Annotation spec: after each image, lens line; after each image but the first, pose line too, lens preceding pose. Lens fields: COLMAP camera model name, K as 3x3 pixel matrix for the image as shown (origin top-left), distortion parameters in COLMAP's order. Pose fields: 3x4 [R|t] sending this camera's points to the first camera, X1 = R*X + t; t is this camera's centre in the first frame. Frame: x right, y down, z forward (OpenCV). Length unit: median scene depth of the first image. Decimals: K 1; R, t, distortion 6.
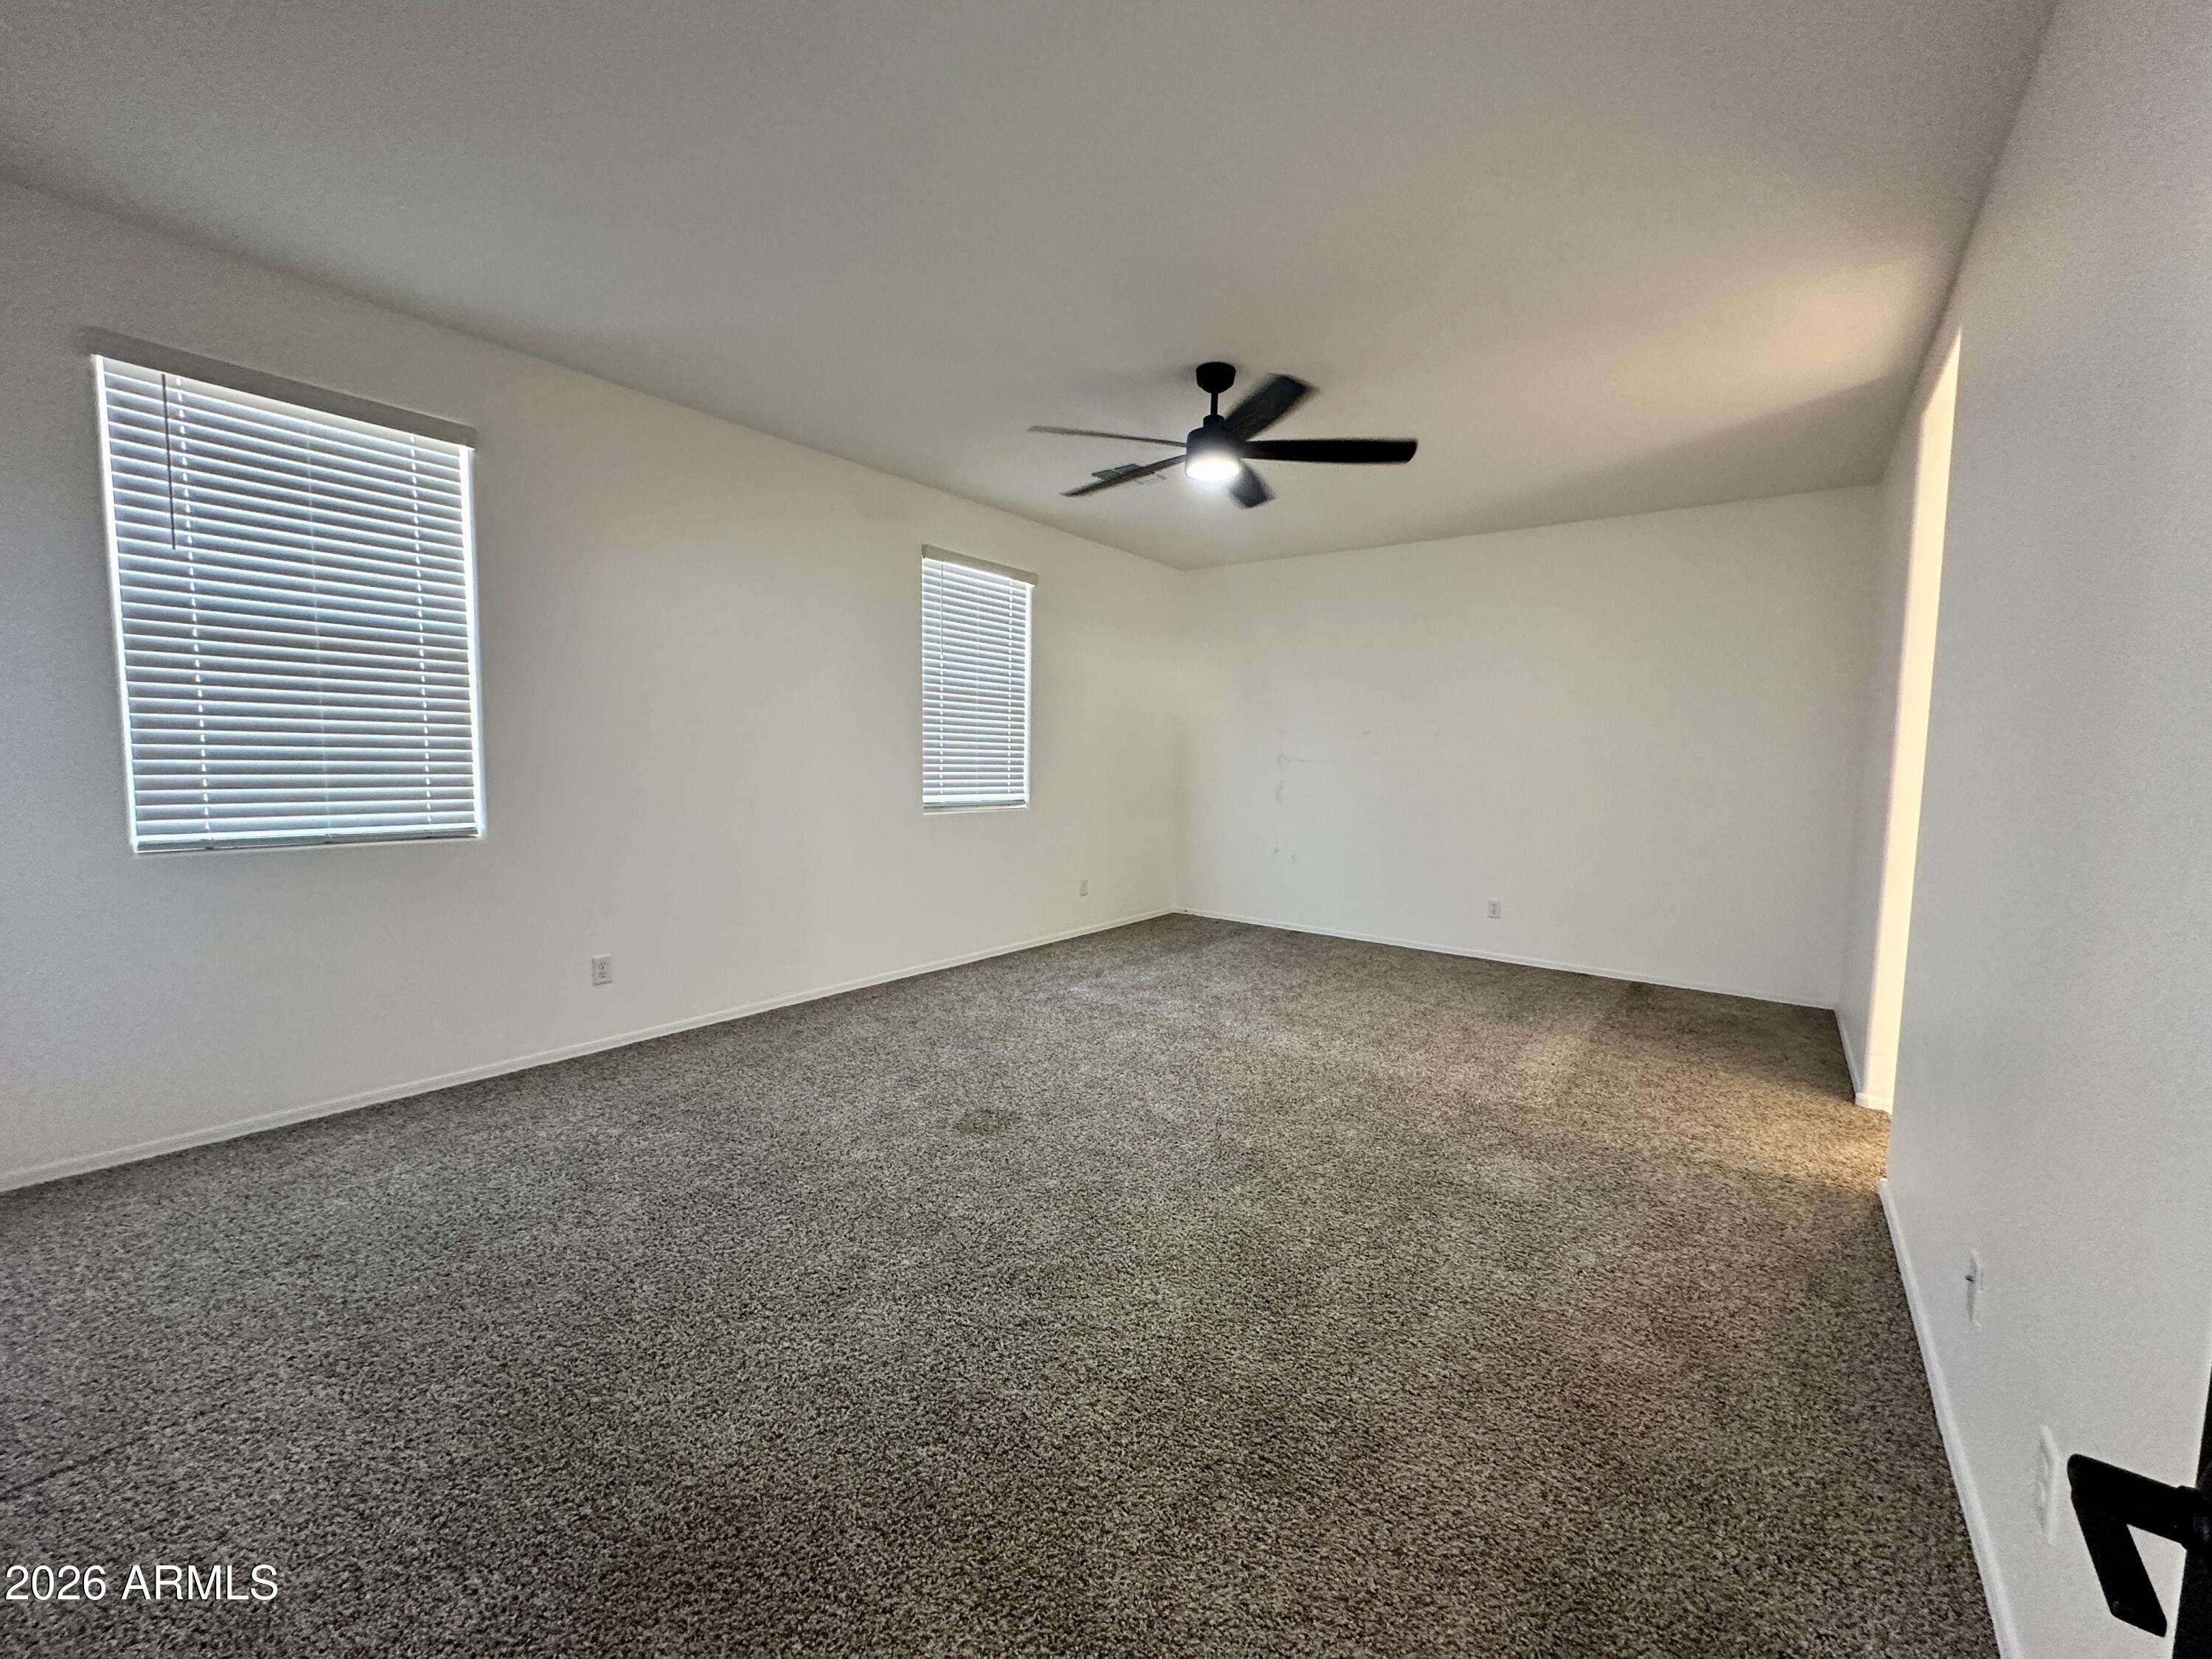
lens RADIAL K [[883.2, 0, 1109.3], [0, 883.2, 829.3], [0, 0, 1]] dist [-0.004566, 0.000746]
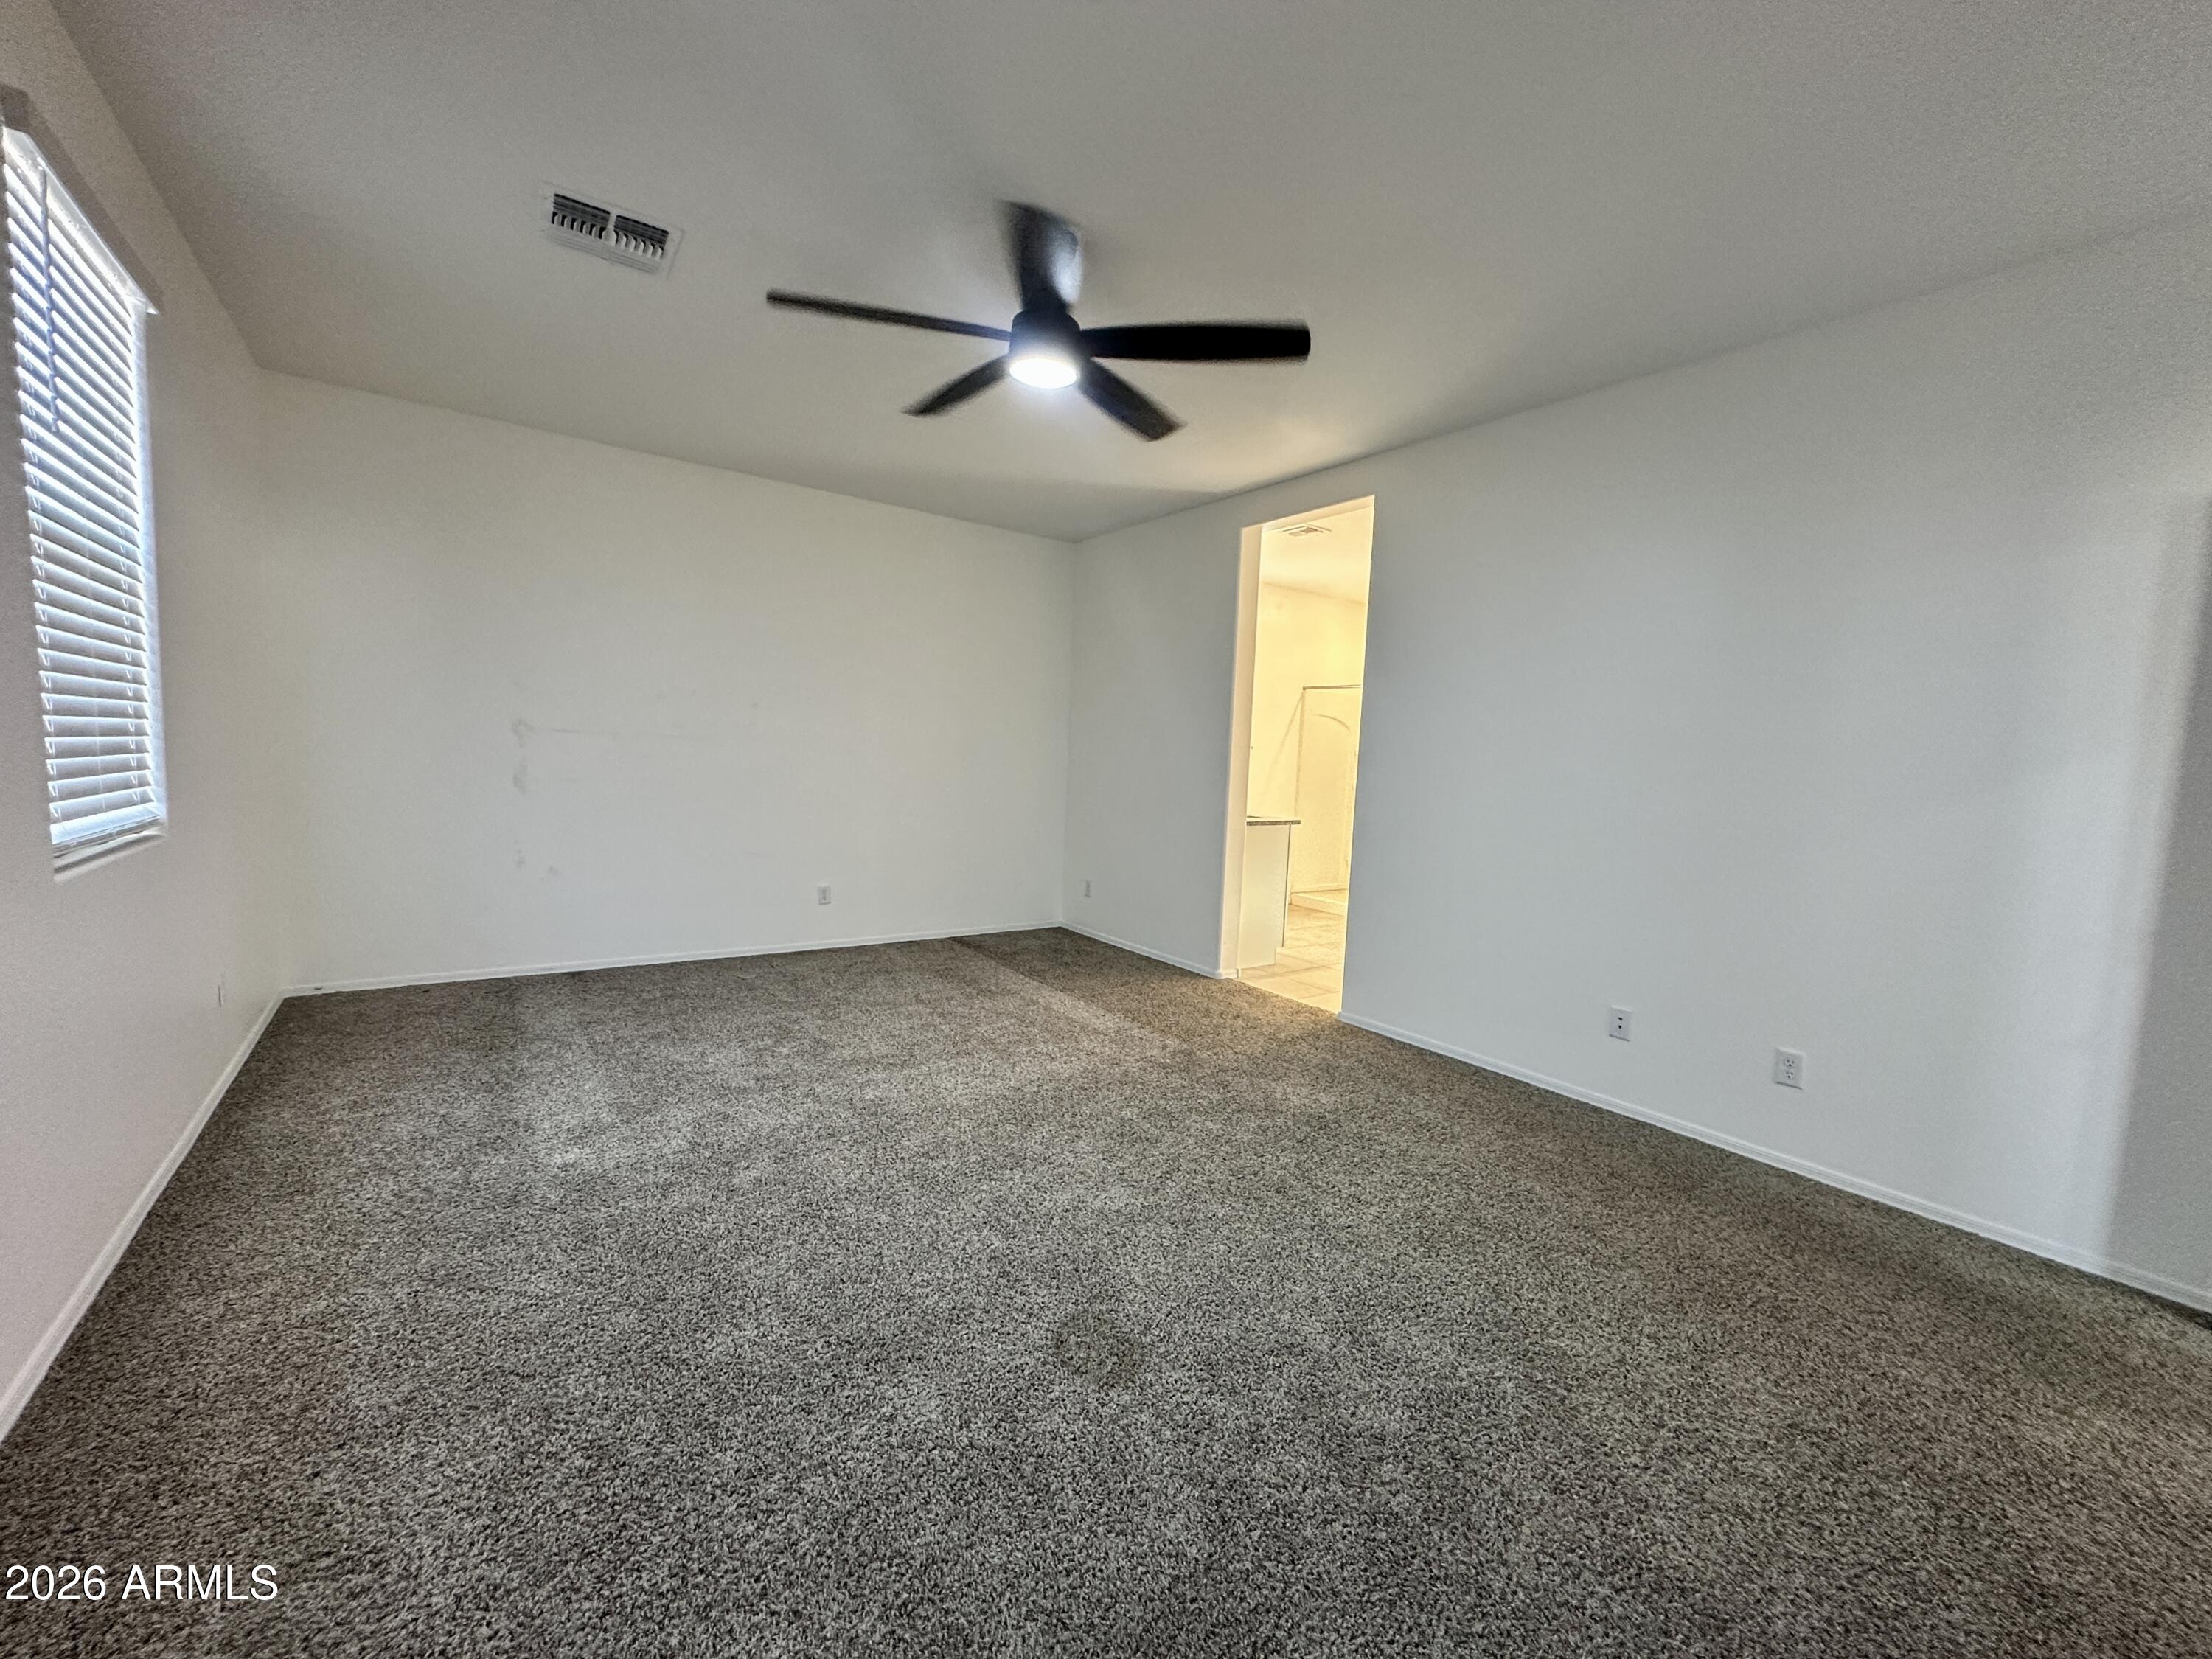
lens RADIAL K [[883.2, 0, 1109.3], [0, 883.2, 829.3], [0, 0, 1]] dist [-0.004566, 0.000746]
pose [[0.291064, -0.087894, 0.952657, -0.507029], [0.042465, 0.995976, 0.078917, -0.056313], [-0.955761, 0.017485, 0.293625, 0.597112]]
